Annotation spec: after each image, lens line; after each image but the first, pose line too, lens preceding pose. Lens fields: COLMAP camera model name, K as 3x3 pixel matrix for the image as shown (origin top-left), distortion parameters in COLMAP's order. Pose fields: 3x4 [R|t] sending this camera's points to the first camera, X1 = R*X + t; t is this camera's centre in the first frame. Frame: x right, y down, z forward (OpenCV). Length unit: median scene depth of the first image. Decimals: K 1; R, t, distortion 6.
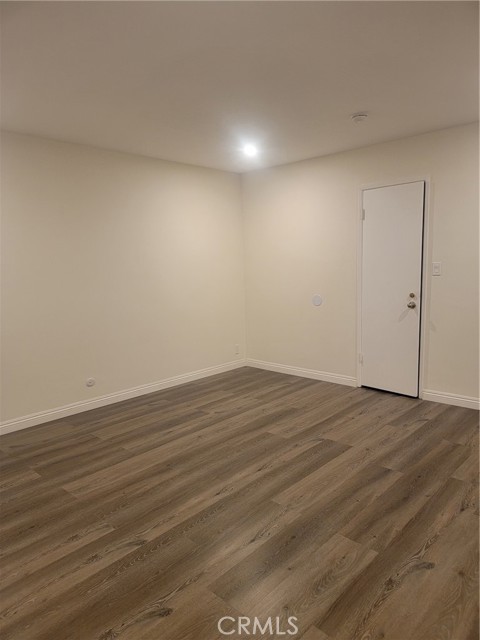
lens RADIAL K [[440.4, 0, 240.1], [0, 440.4, 314.5], [0, 0, 1]] dist [0.003910, -0.008522]
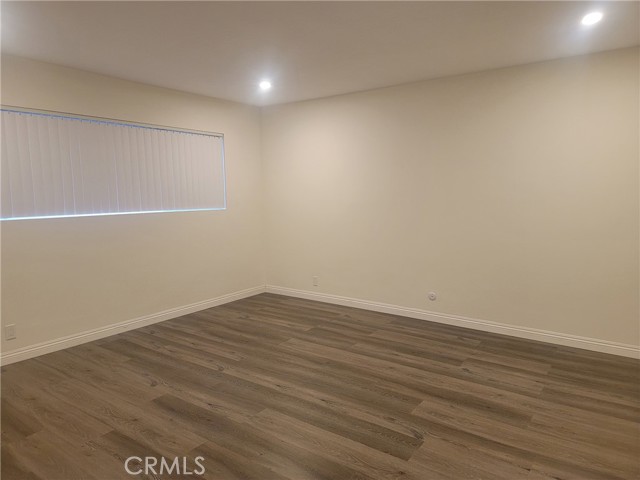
lens RADIAL K [[440.4, 0, 319.8], [0, 440.4, 242.8], [0, 0, 1]] dist [0.003910, -0.008522]
pose [[0.149171, 0.158502, -0.976025, 0.751204], [-0.129708, 0.981677, 0.139596, -0.101900], [0.980267, 0.105775, 0.166997, 0.627147]]
